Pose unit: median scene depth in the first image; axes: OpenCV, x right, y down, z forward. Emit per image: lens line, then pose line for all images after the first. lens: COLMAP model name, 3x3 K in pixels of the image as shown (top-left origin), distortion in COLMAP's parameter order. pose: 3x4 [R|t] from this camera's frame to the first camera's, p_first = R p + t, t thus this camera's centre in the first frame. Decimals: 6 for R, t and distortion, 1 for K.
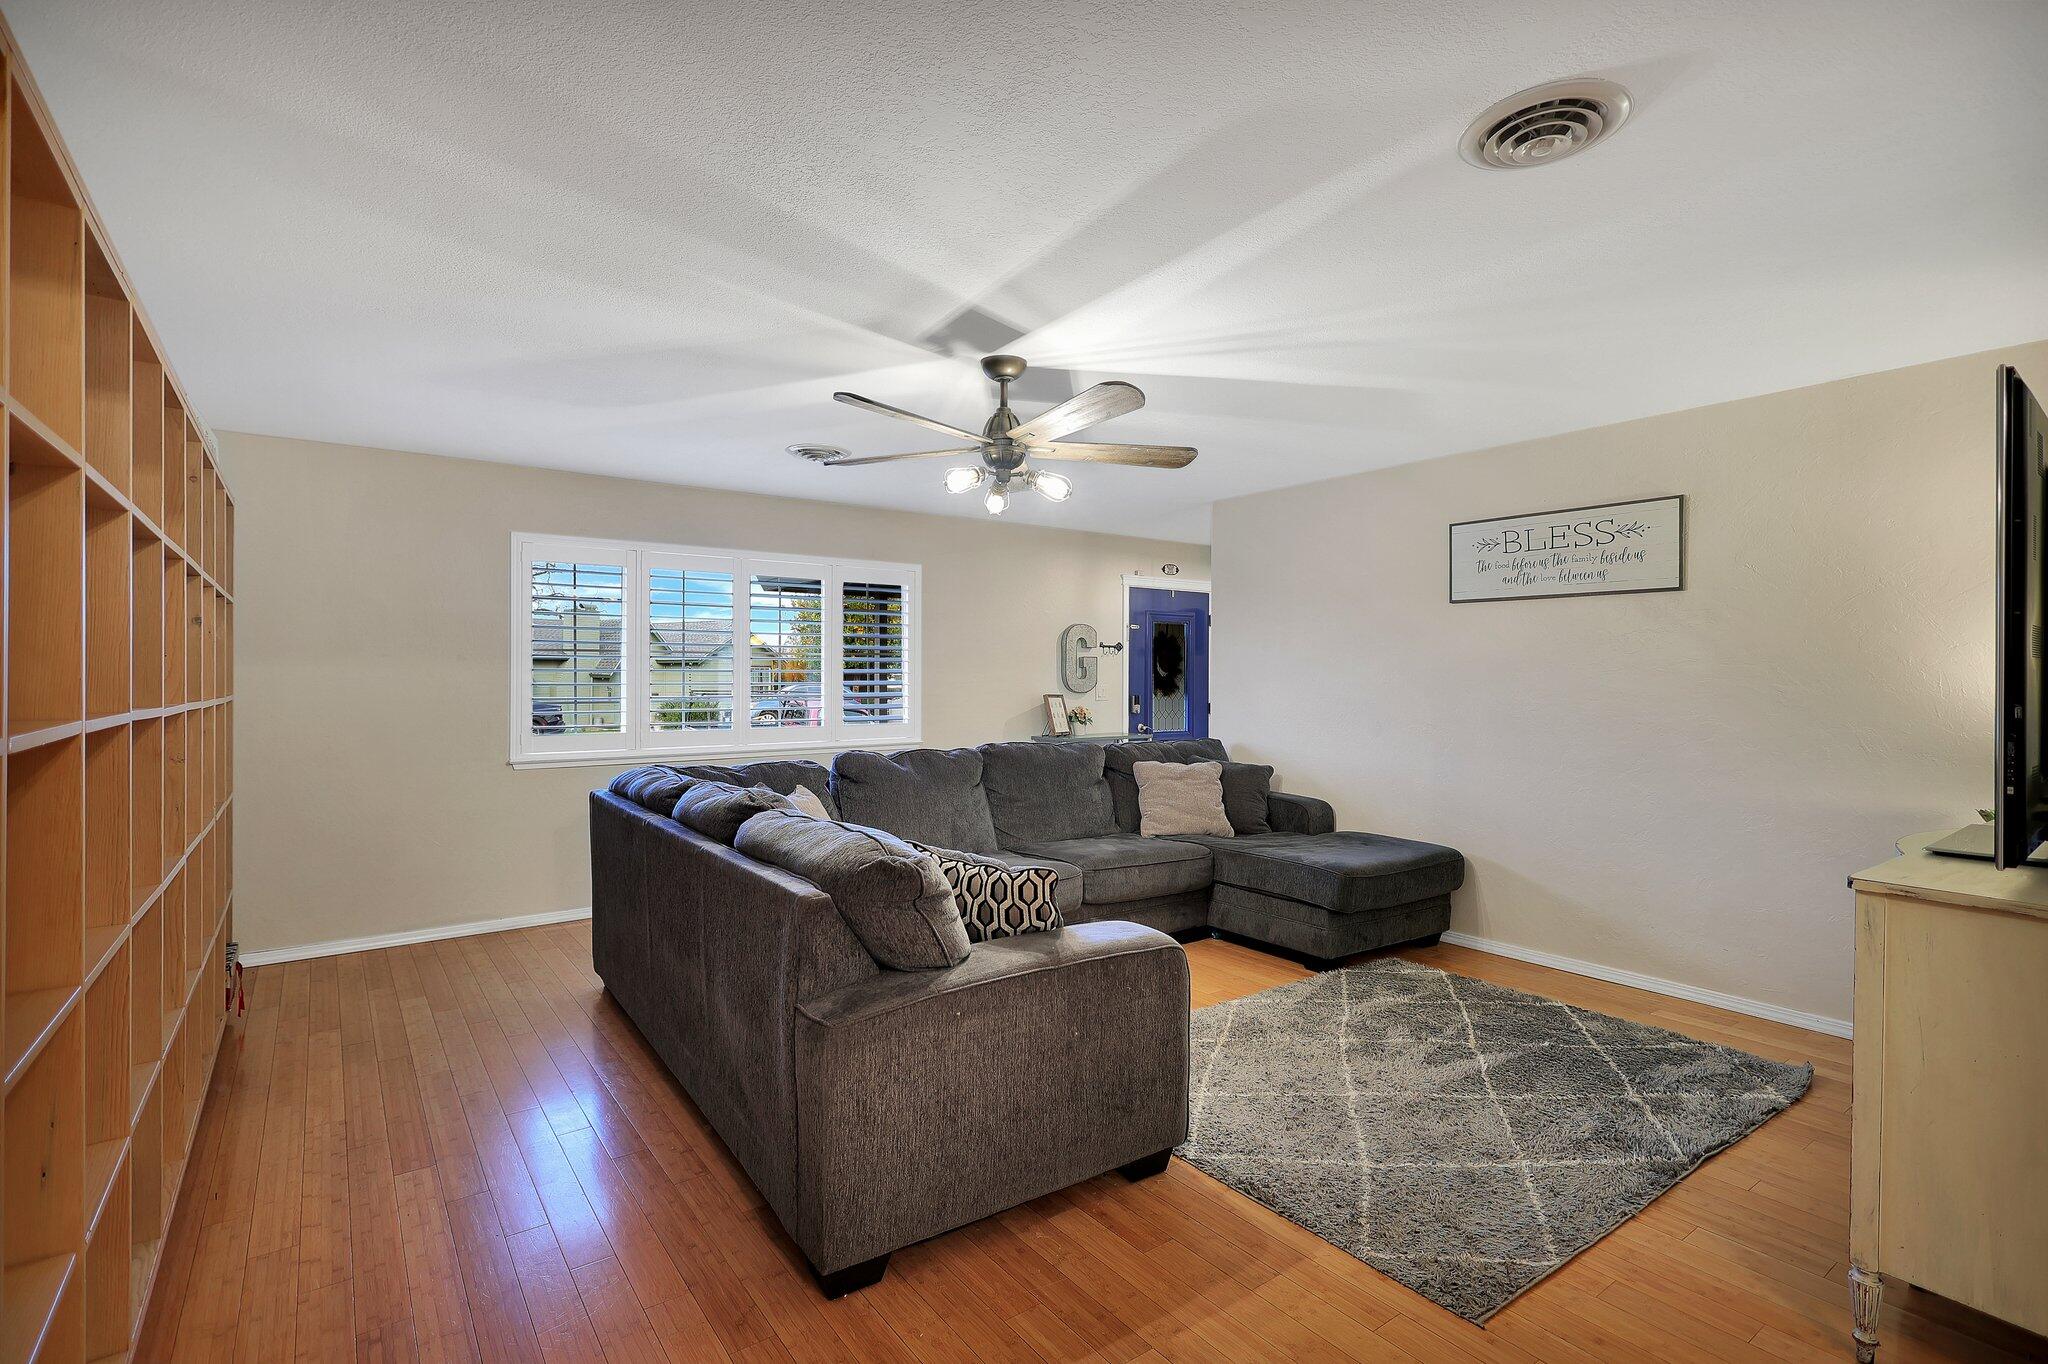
lens RADIAL K [[954.3, 0, 1034.9], [0, 954.3, 676.0], [0, 0, 1]] dist [-0.002506, -0.000173]
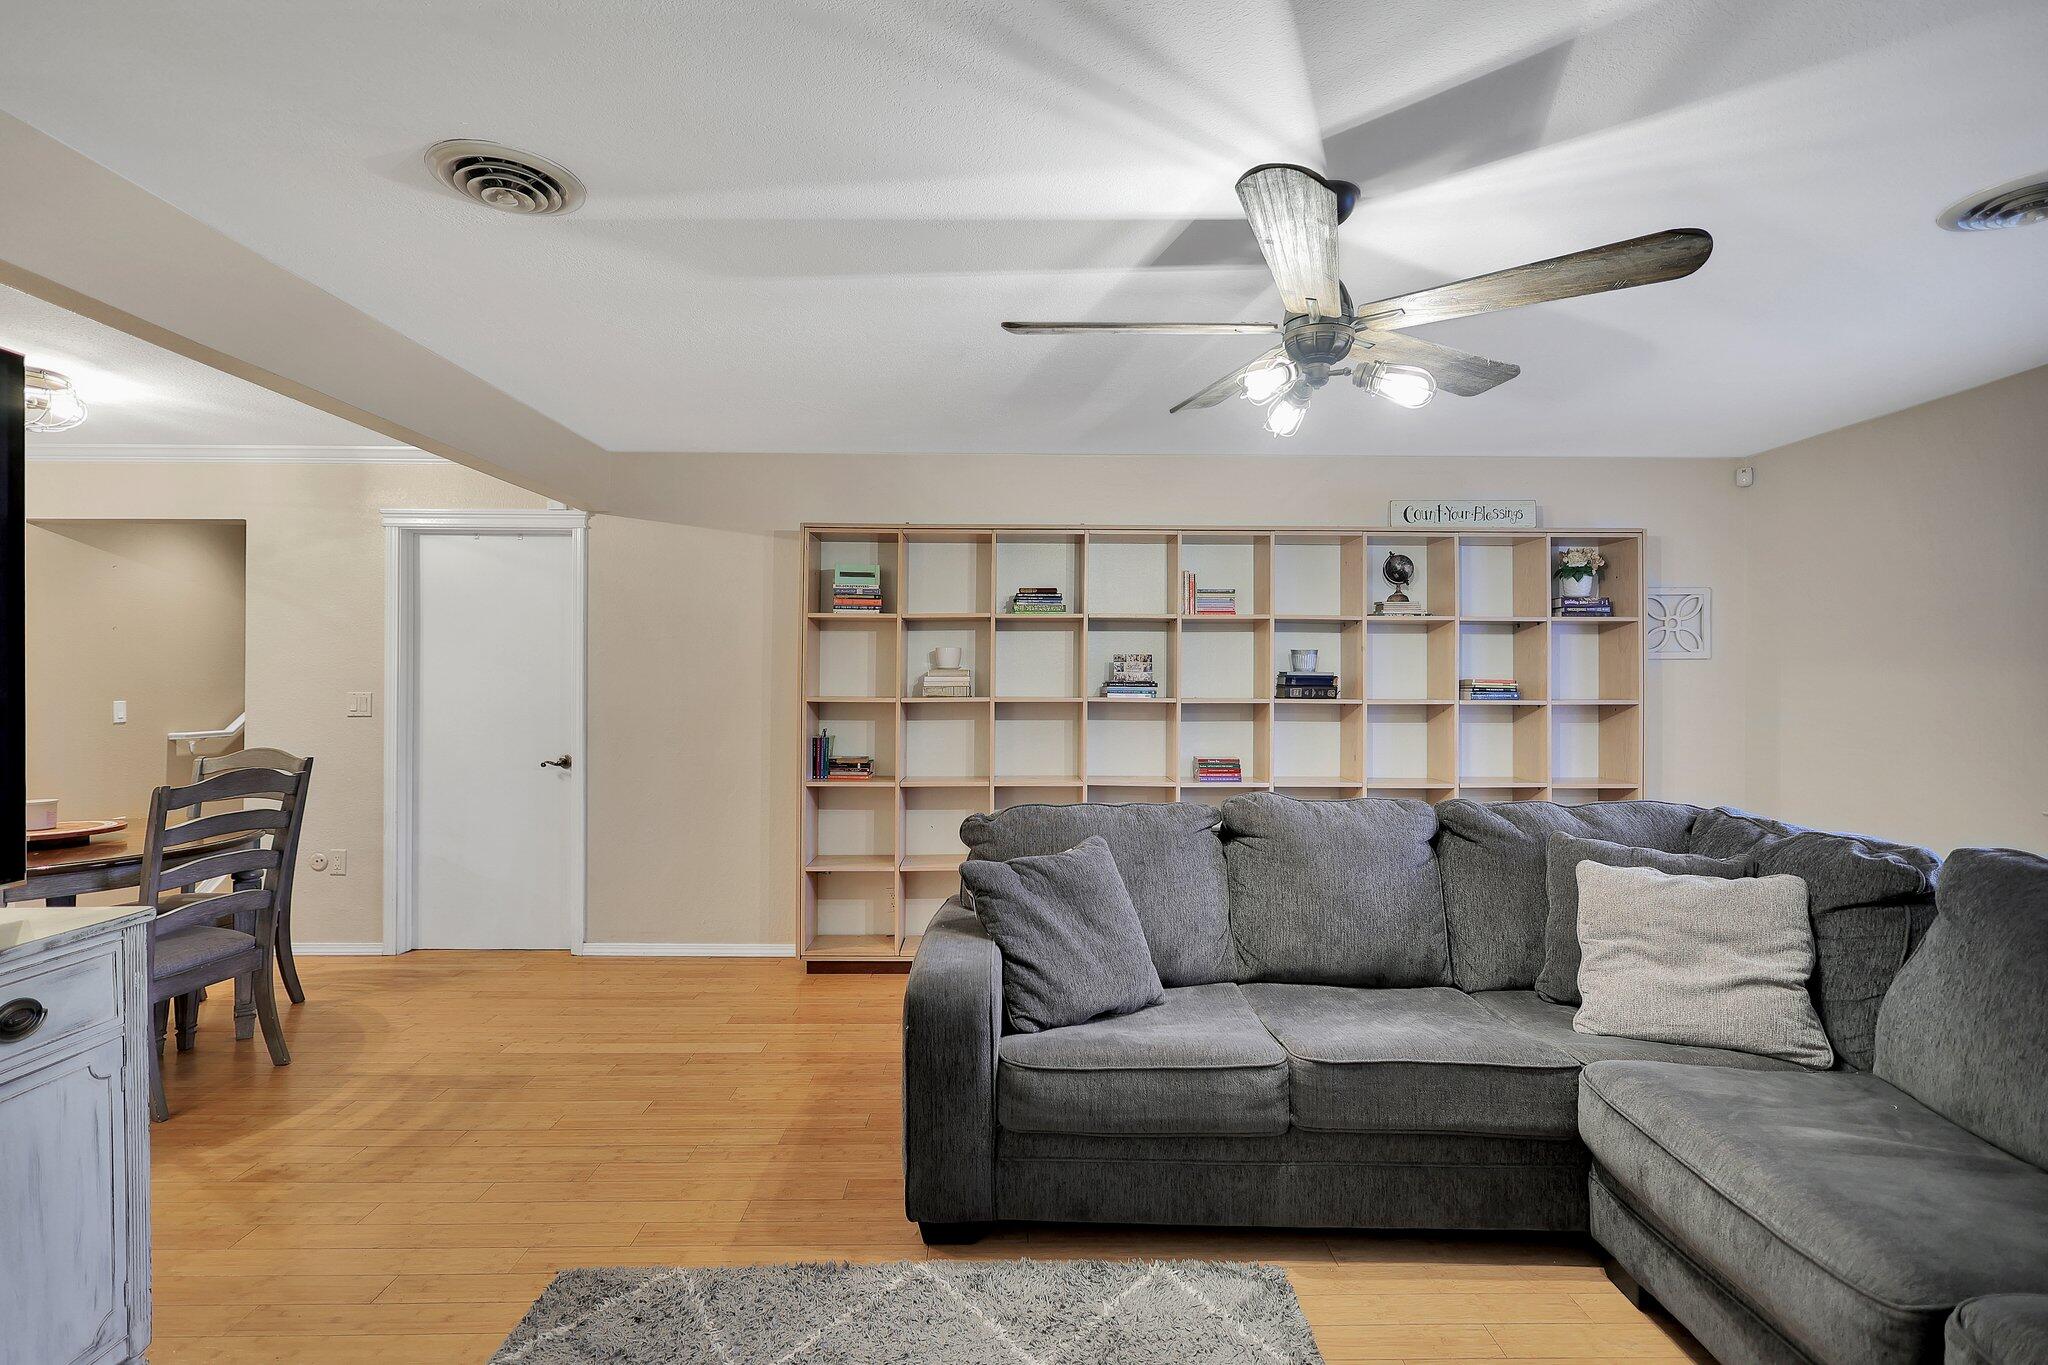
lens RADIAL K [[954.3, 0, 1027.7], [0, 954.3, 681.7], [0, 0, 1]] dist [-0.002506, -0.000173]
pose [[-0.590815, -0.000795, -0.806806, 0.451163], [-0.000474, 1.000000, -0.000639, -0.001446], [0.806807, 0.000005, -0.590815, 0.908292]]
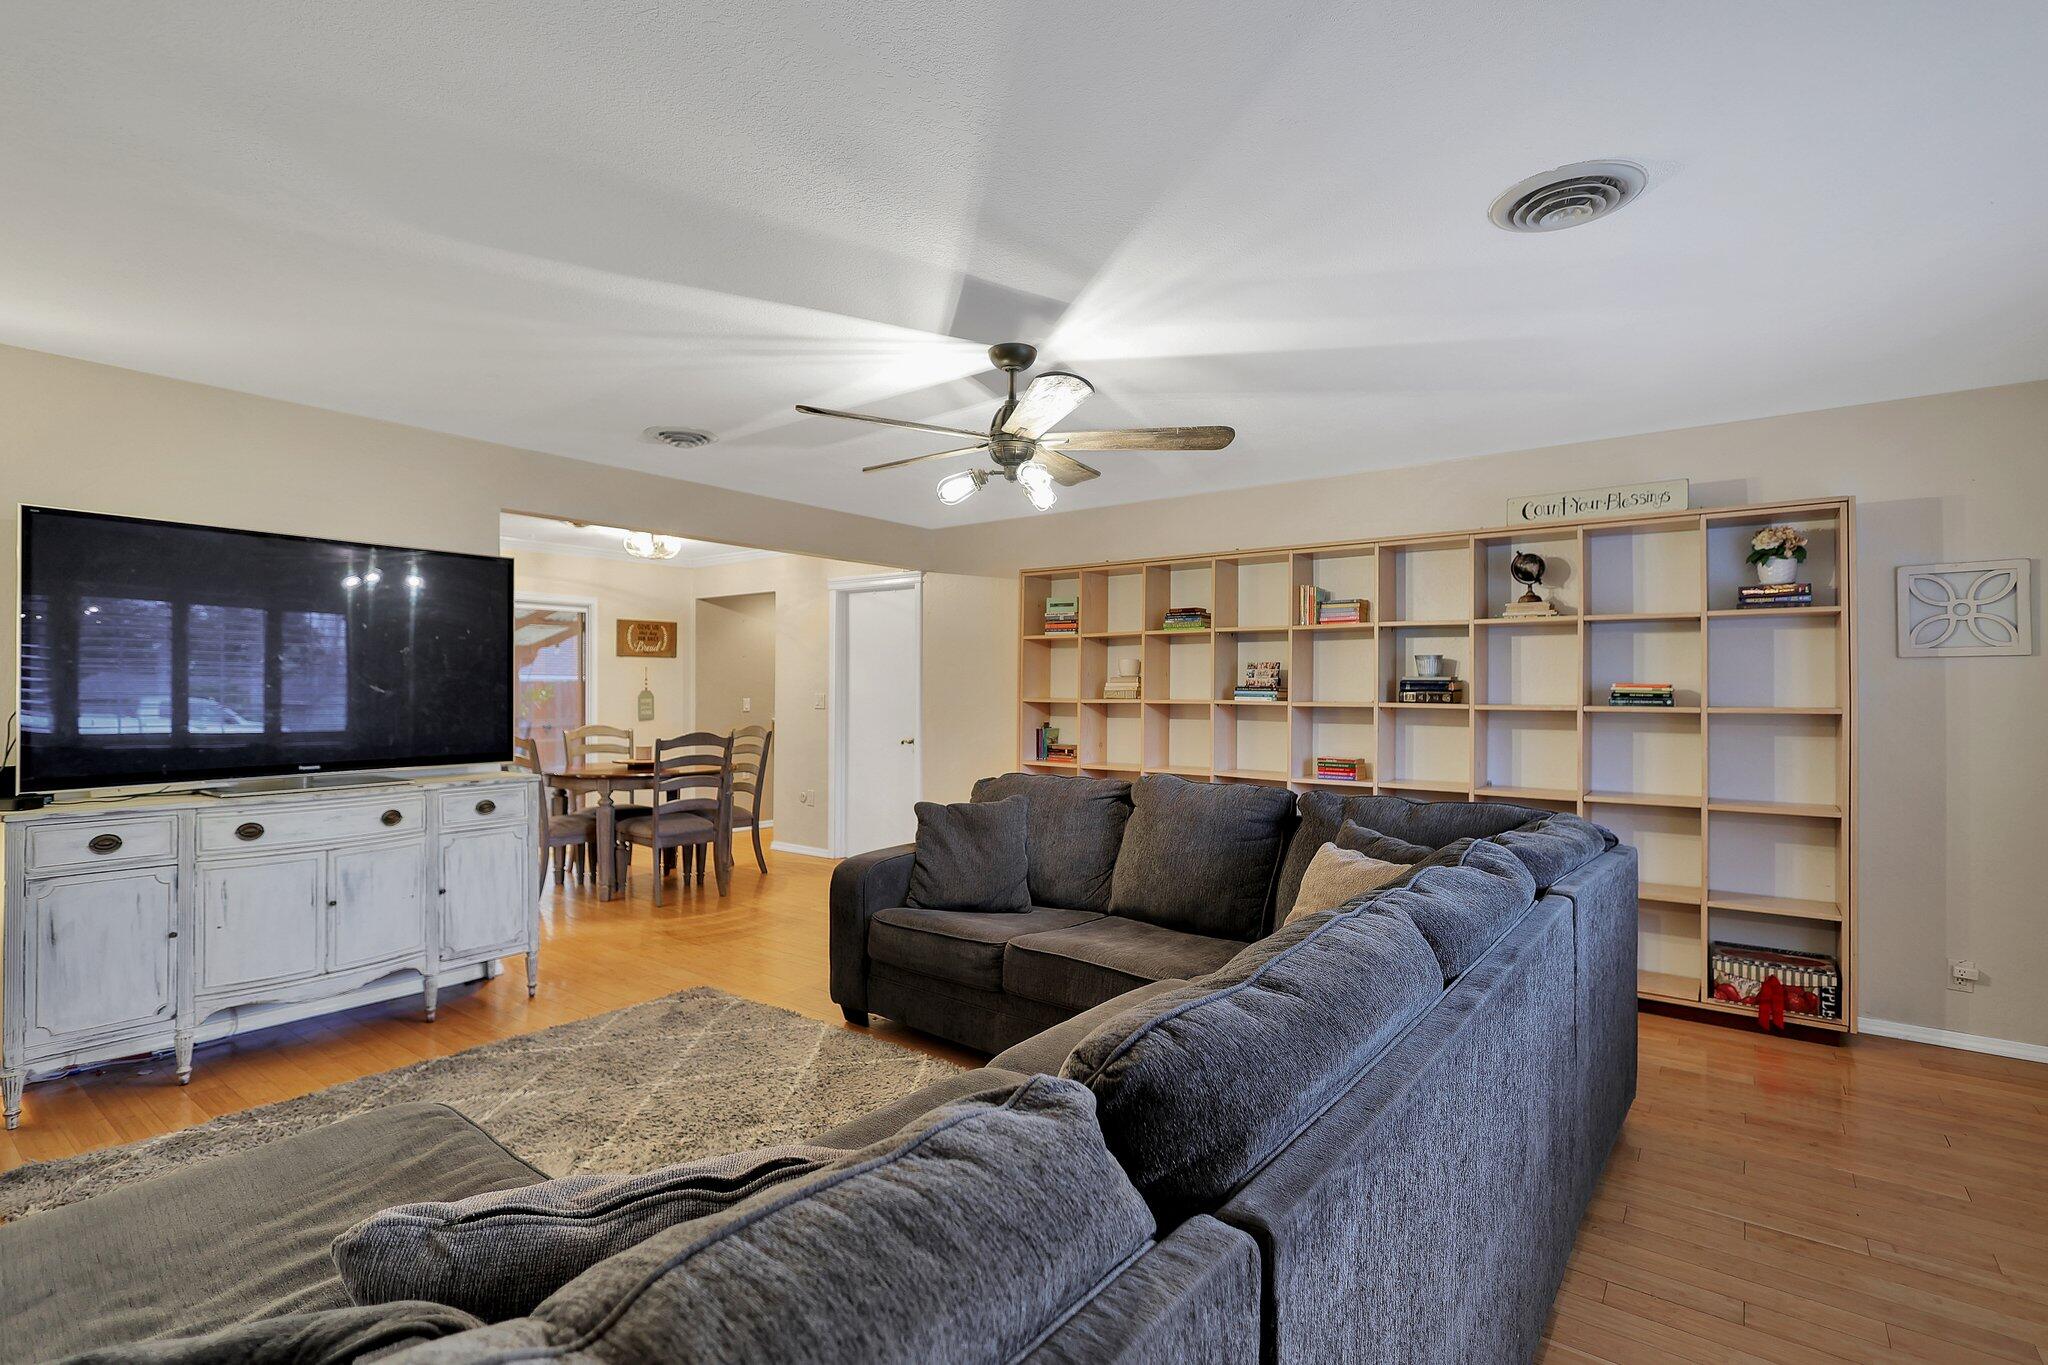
lens RADIAL K [[954.3, 0, 1012.0], [0, 954.3, 681.2], [0, 0, 1]] dist [-0.002506, -0.000173]
pose [[-0.964571, -0.006119, -0.263752, 0.159769], [-0.003320, 0.999933, -0.011054, 0.004923], [0.263802, -0.009787, -0.964527, 1.420152]]
